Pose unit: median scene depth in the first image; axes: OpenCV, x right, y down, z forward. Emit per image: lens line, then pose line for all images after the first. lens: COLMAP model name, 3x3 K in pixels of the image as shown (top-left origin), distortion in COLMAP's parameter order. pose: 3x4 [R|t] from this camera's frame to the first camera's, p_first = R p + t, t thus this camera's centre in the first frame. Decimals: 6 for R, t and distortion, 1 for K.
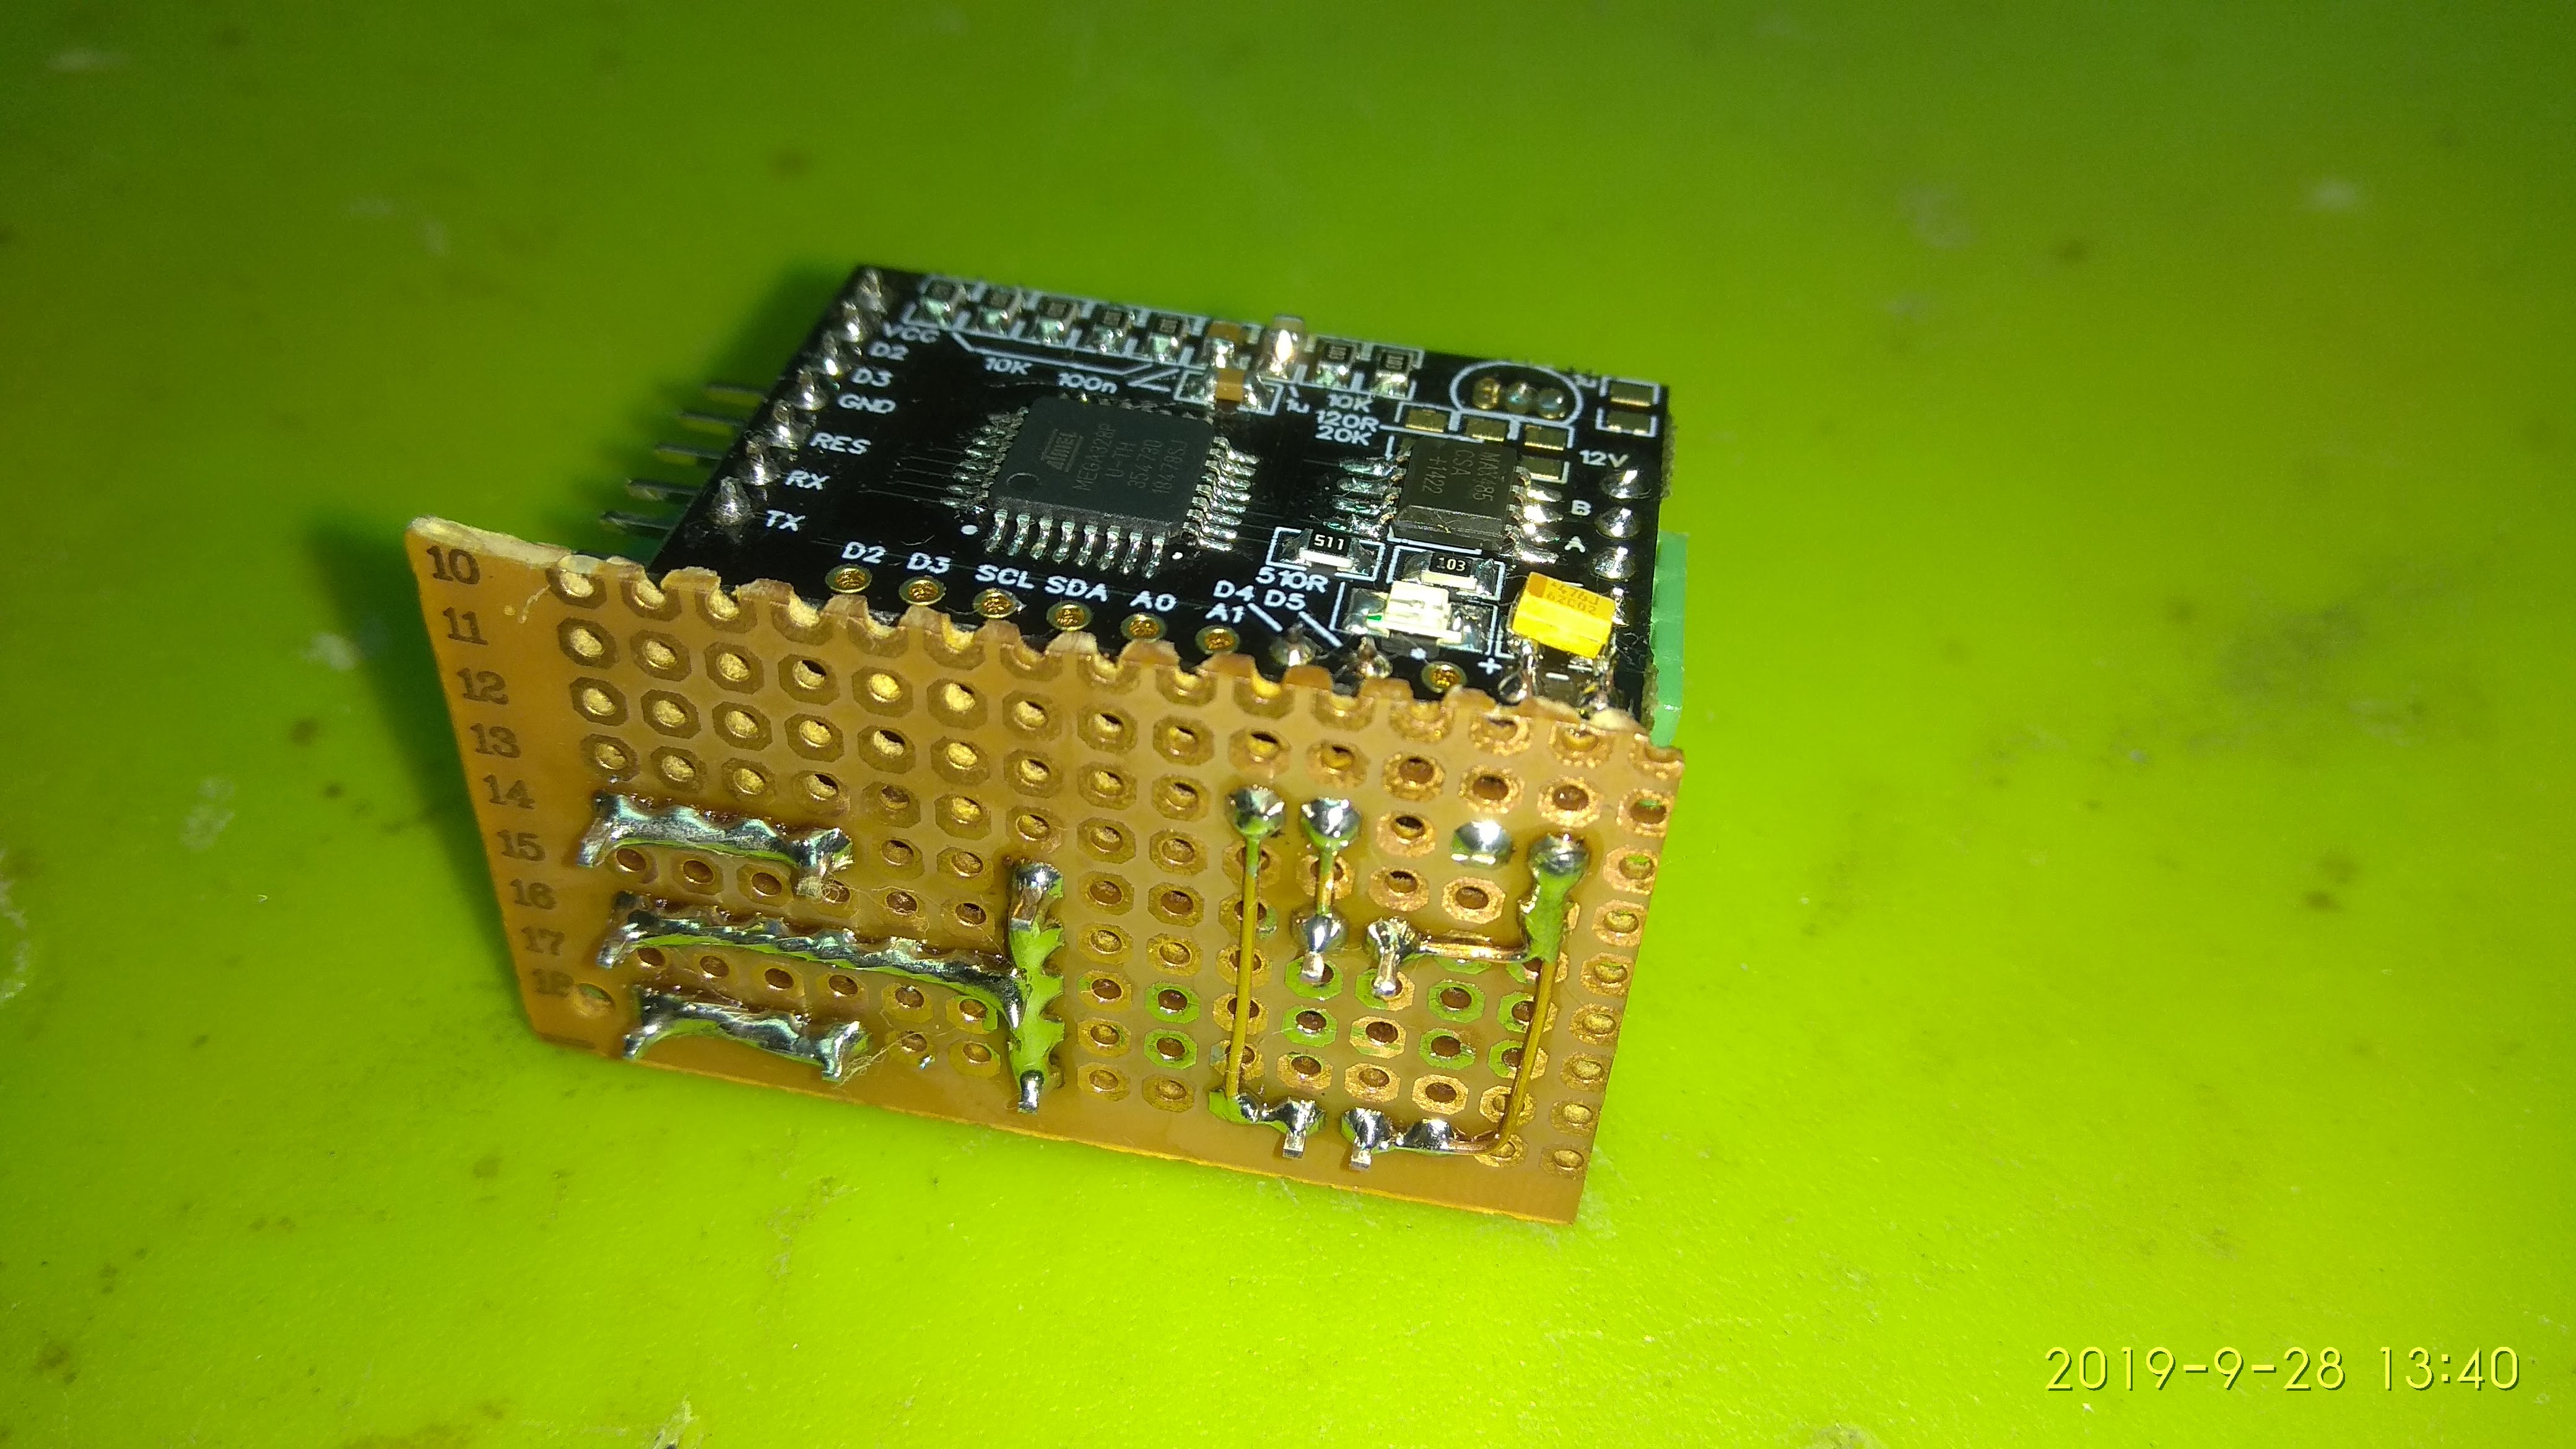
lens RADIAL K [[2187.1, 0, 1288.0], [0, 2187.1, 724.5], [0, 0, 1]] dist [0.035653, -0.010527]
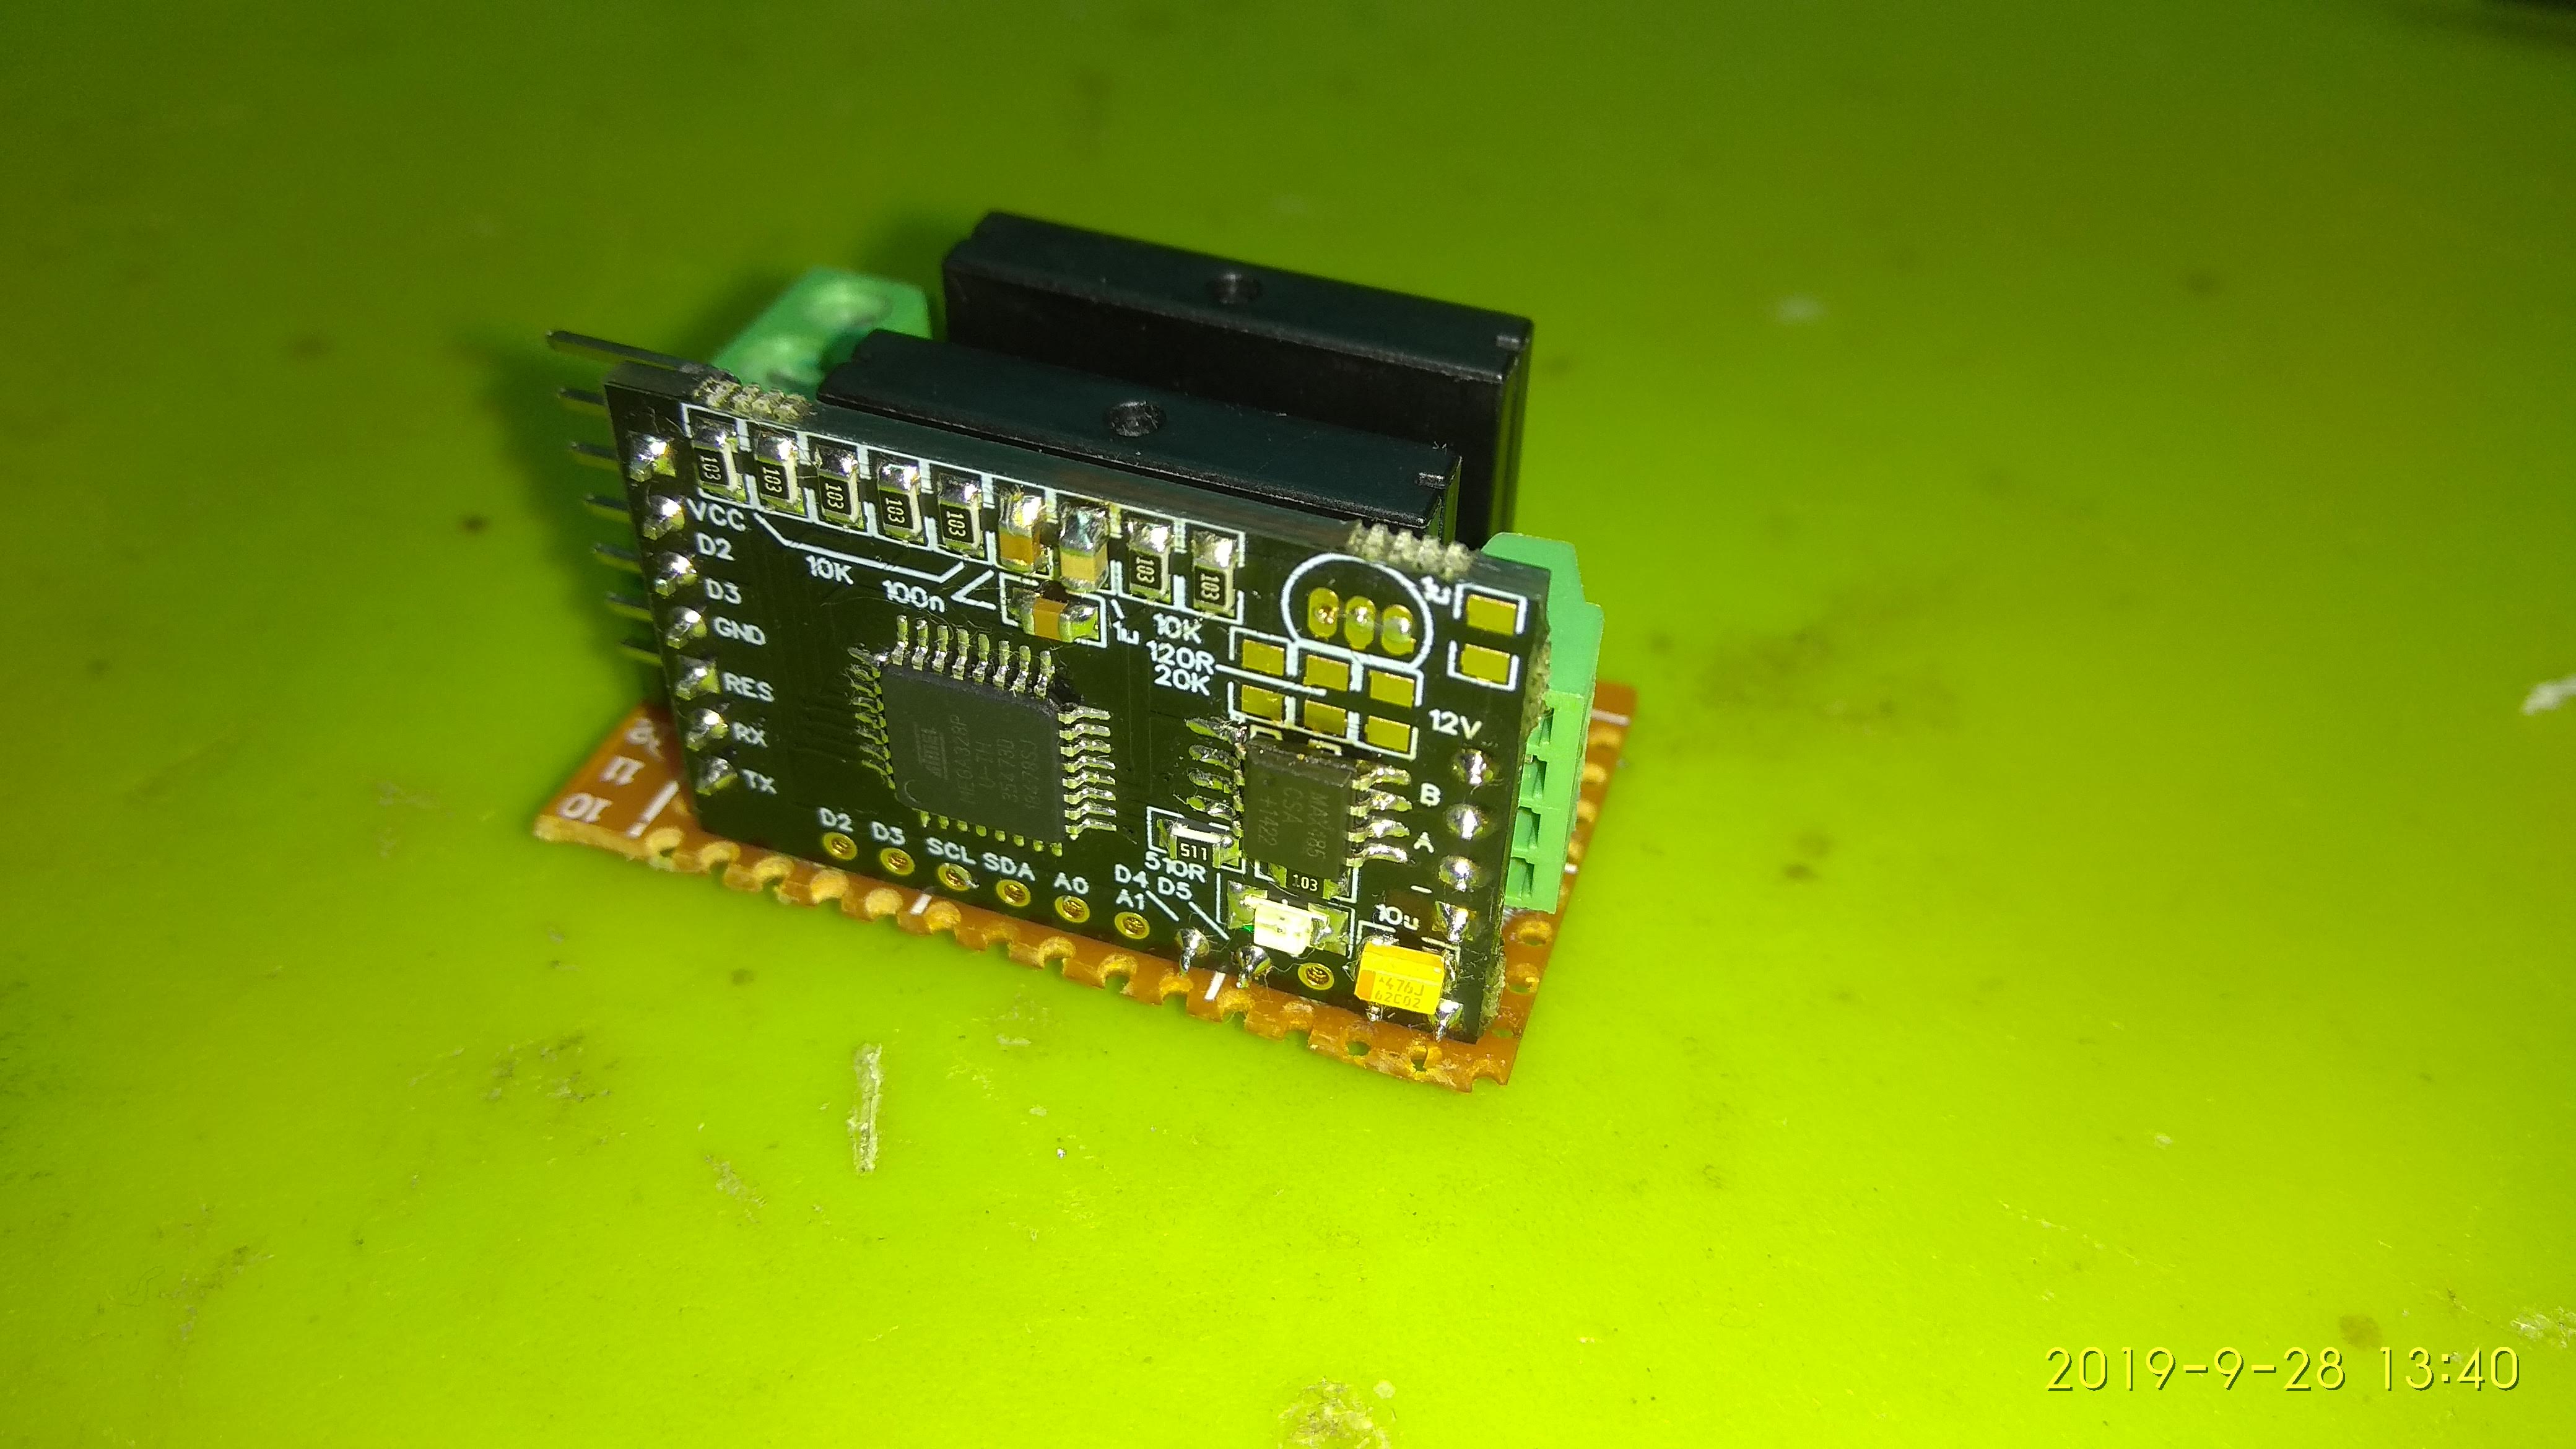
lens RADIAL K [[2187.1, 0, 1288.0], [0, 2187.1, 724.5], [0, 0, 1]] dist [0.035653, -0.010527]
pose [[0.914653, 0.148448, -0.375996, 0.419724], [0.377923, 0.016100, 0.925697, -0.977926], [0.143471, -0.988789, -0.041376, 1.035539]]
